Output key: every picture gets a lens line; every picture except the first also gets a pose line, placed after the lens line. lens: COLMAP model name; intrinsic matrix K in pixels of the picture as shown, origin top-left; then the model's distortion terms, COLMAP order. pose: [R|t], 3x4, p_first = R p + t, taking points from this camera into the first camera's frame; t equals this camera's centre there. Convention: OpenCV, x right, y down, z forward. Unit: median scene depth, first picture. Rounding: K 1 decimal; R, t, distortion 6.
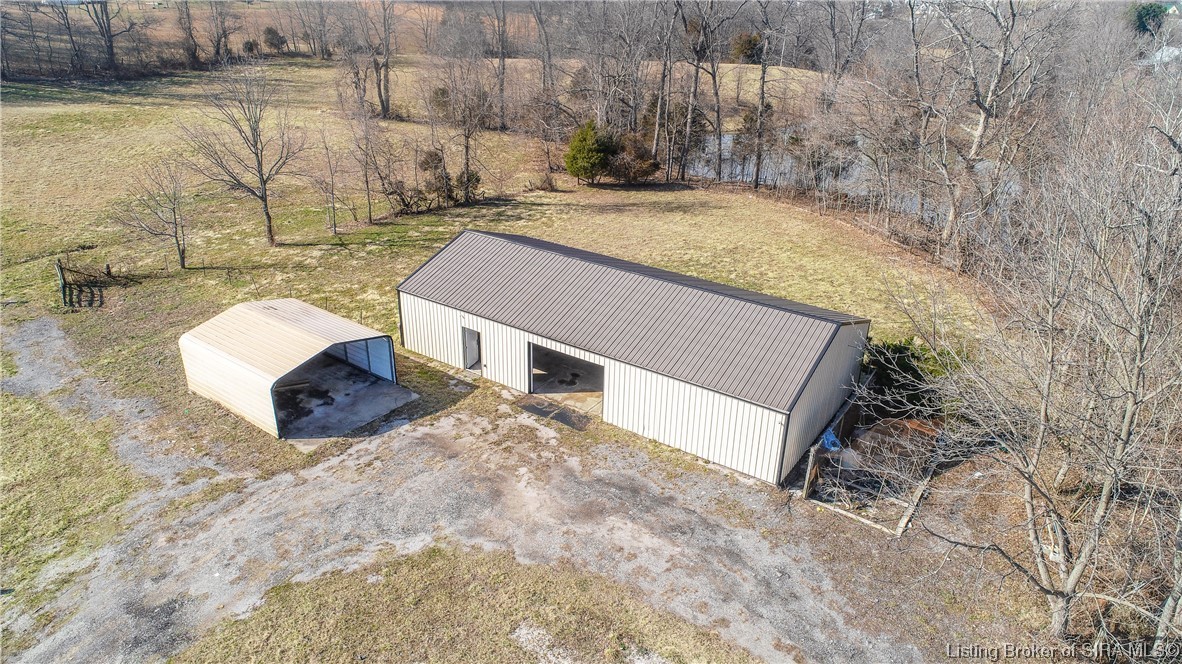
lens RADIAL K [[786.2, 0, 589.9], [0, 786.2, 332.6], [0, 0, 1]] dist [-0.010154, 0.001807]
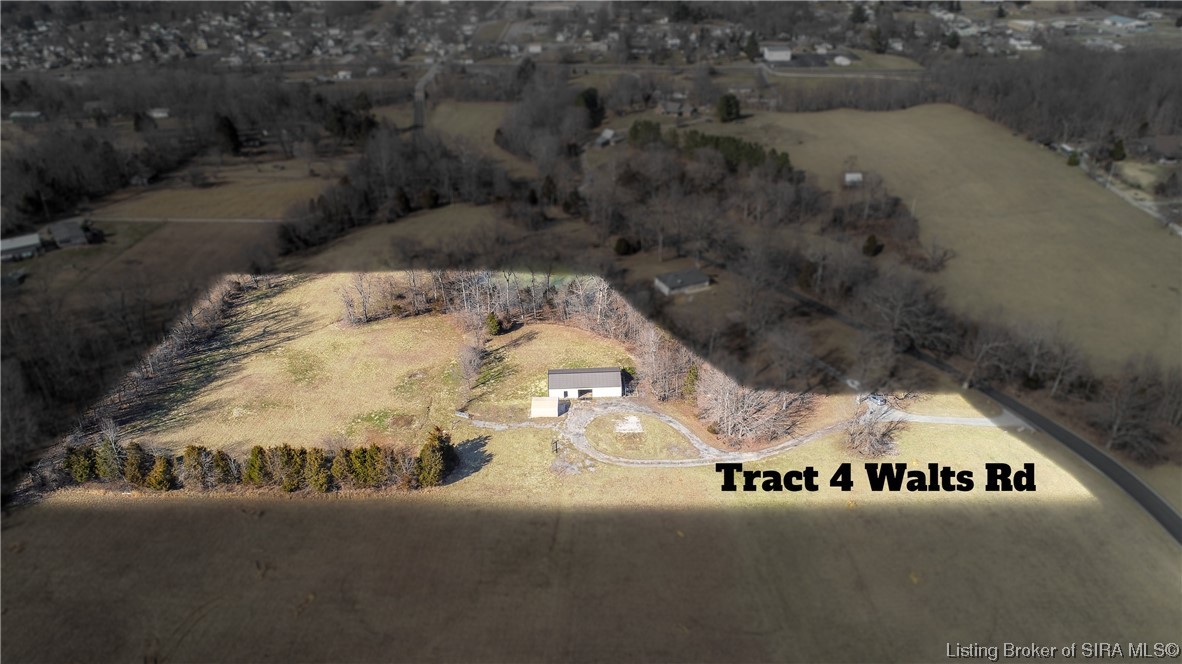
lens RADIAL K [[786.2, 0, 596.4], [0, 786.2, 327.6], [0, 0, 1]] dist [-0.010154, 0.001807]
pose [[0.803522, -0.311401, 0.507327, -1.766397], [0.281380, 0.949725, 0.137288, -0.754965], [-0.524573, 0.032438, 0.850747, -2.609739]]
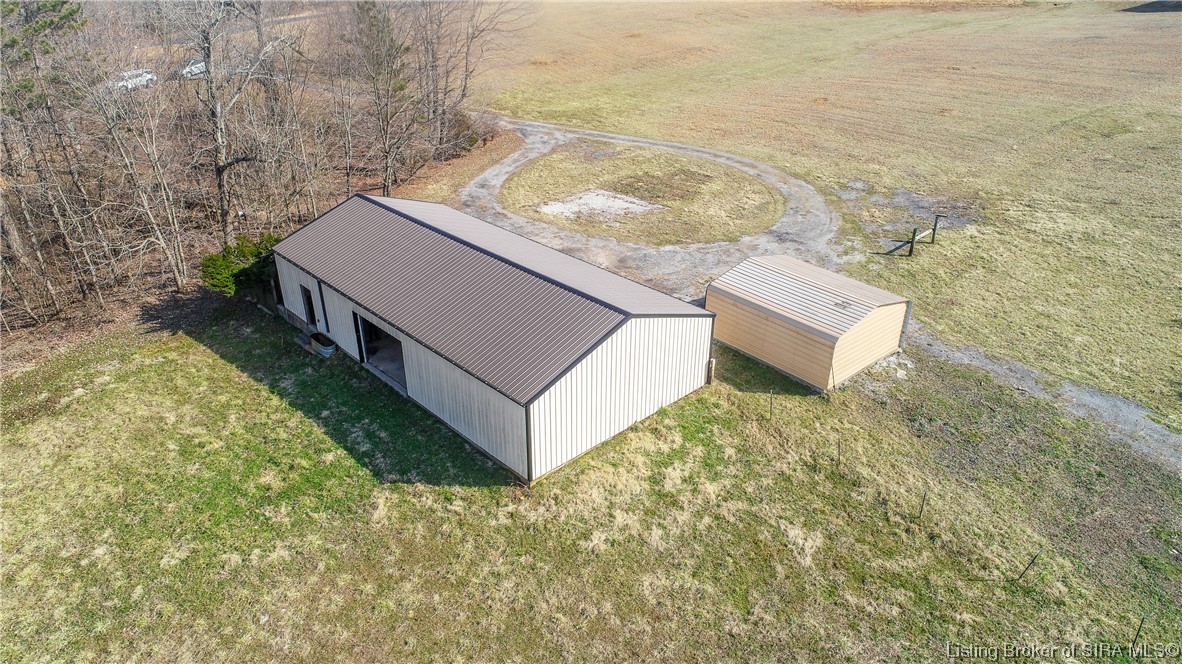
lens RADIAL K [[786.2, 0, 590.4], [0, 786.2, 334.3], [0, 0, 1]] dist [-0.010154, 0.001807]
pose [[-0.976378, -0.120689, 0.179221, -0.178653], [0.069583, 0.609642, 0.789617, -0.480931], [-0.204558, 0.783436, -0.586843, 1.024233]]
